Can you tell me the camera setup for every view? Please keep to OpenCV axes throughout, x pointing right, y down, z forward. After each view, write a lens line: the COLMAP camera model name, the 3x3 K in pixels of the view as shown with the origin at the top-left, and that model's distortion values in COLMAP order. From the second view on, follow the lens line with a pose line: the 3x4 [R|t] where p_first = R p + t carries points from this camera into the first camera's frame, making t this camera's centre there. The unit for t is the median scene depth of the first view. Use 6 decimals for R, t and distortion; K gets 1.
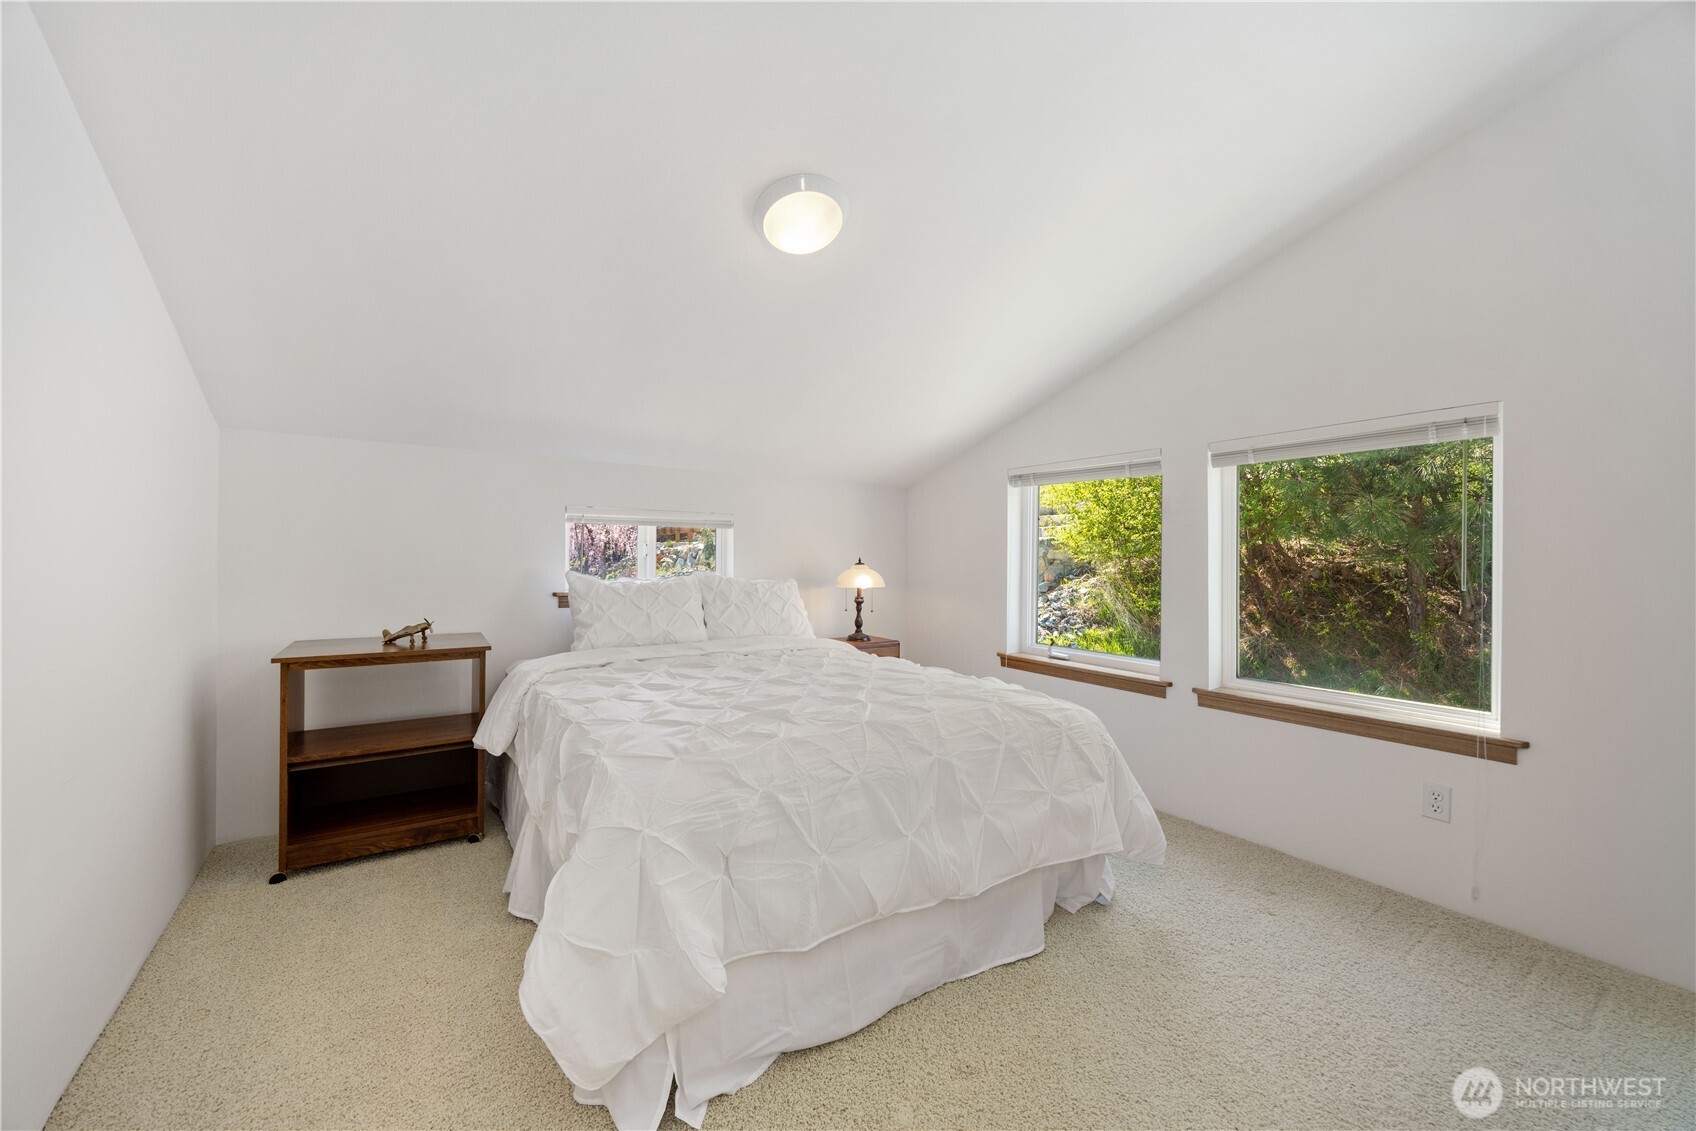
lens RADIAL K [[664.7, 0, 840.7], [0, 664.7, 561.0], [0, 0, 1]] dist [0.003558, 0.000138]
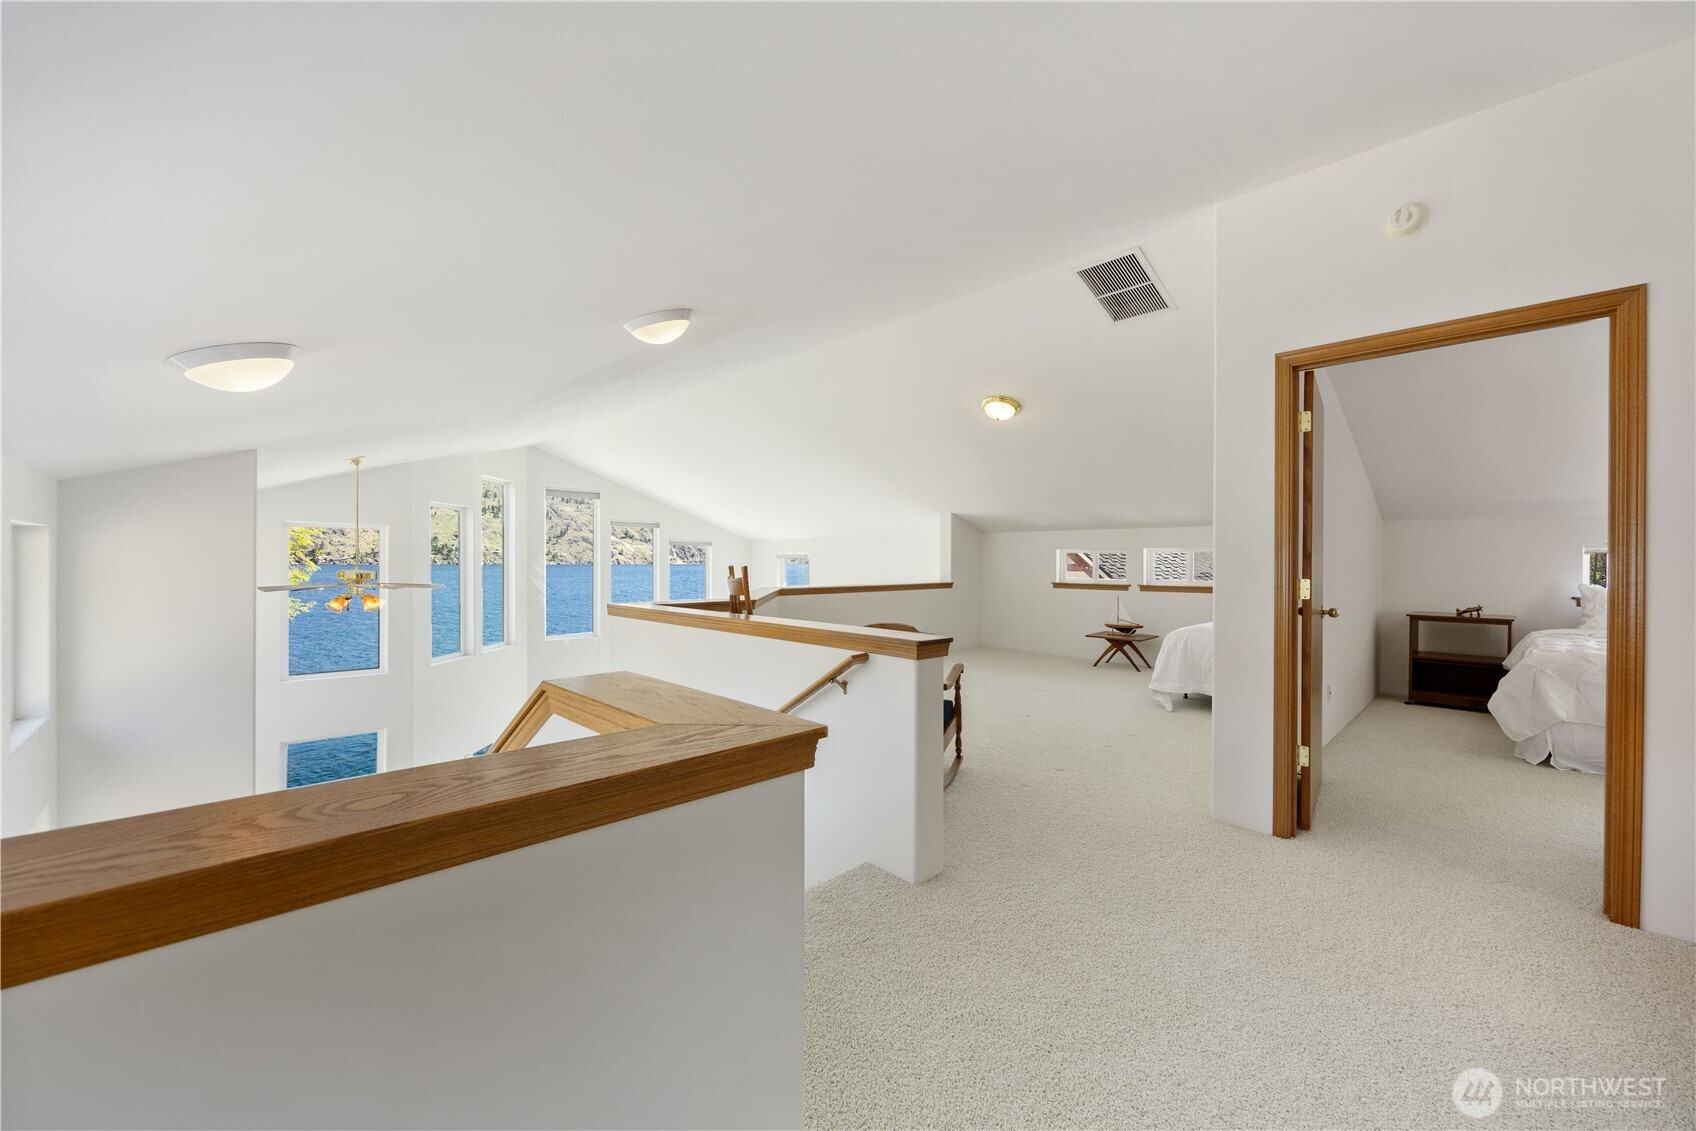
lens RADIAL K [[653.5, 0, 849.7], [0, 653.5, 558.8], [0, 0, 1]] dist [-0.000955, -0.000548]
pose [[0.186831, -0.008334, -0.982357, 1.064093], [-0.013733, 0.999844, -0.011094, -0.006573], [0.982296, 0.015563, 0.186688, -1.378030]]
